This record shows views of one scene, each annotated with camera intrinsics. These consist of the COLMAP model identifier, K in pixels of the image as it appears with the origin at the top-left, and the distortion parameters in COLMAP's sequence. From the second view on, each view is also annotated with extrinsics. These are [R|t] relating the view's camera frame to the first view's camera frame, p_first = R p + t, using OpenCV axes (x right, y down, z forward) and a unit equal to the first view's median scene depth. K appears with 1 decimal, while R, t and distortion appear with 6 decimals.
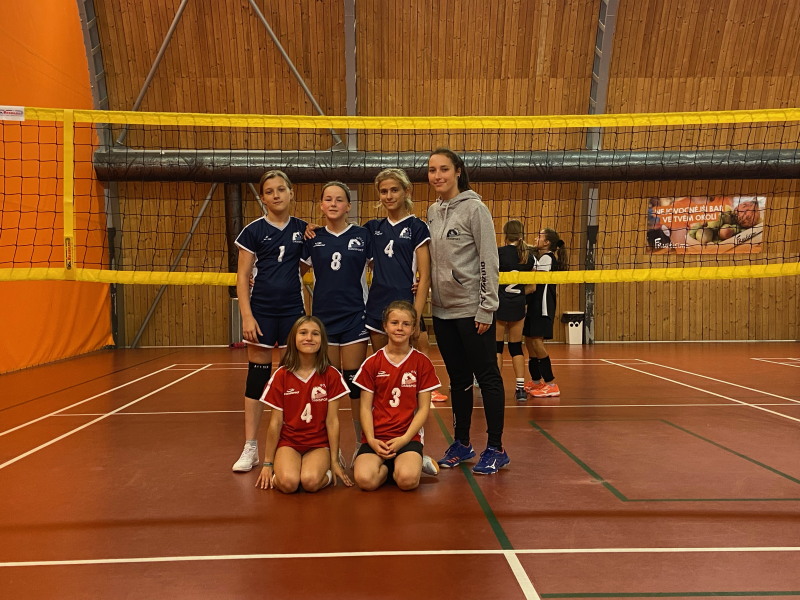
lens RADIAL K [[932.8, 0, 400.6], [0, 932.8, 297.9], [0, 0, 1]] dist [0.021402, 0.000000]
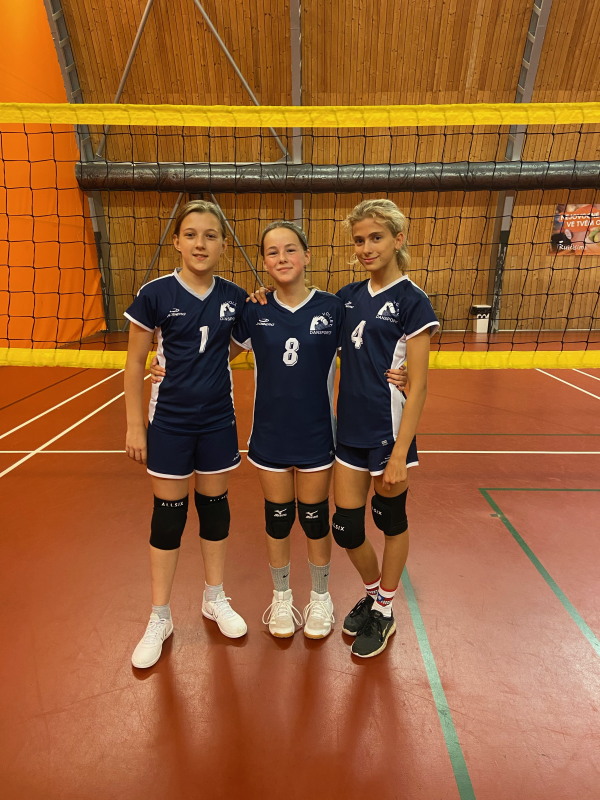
lens RADIAL K [[600.3, 0, 296.1], [0, 600.3, 403.2], [0, 0, 1]] dist [0.059953, -0.081116]
pose [[0.998955, 0.013238, -0.043740, -0.017316], [-0.003101, 0.974556, 0.224125, -0.037237], [0.045594, -0.223755, 0.973578, 0.217275]]
